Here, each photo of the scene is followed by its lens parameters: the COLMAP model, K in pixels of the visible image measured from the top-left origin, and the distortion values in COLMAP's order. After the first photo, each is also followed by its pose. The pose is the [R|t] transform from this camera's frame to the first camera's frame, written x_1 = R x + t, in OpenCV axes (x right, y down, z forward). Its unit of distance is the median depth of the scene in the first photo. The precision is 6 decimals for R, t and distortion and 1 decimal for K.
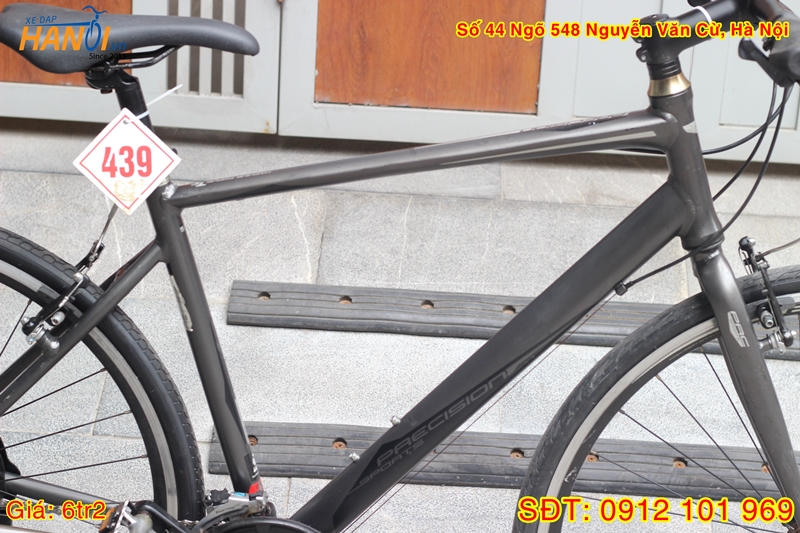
lens RADIAL K [[1921.2, 0, 400.0], [0, 1921.2, 266.5], [0, 0, 1]] dist [-0.075263, -0.258029]
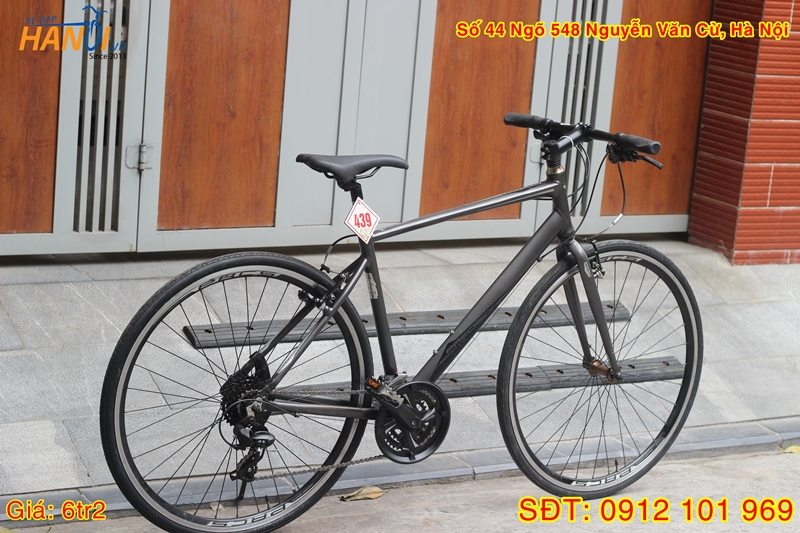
lens RADIAL K [[1921.2, 0, 400.0], [0, 1921.2, 266.5], [0, 0, 1]] dist [-0.075263, -0.258029]
pose [[0.850240, -0.096805, 0.517418, -1.169995], [0.152233, 0.986162, -0.065652, 0.139724], [-0.503902, 0.134587, 0.853211, -0.847196]]
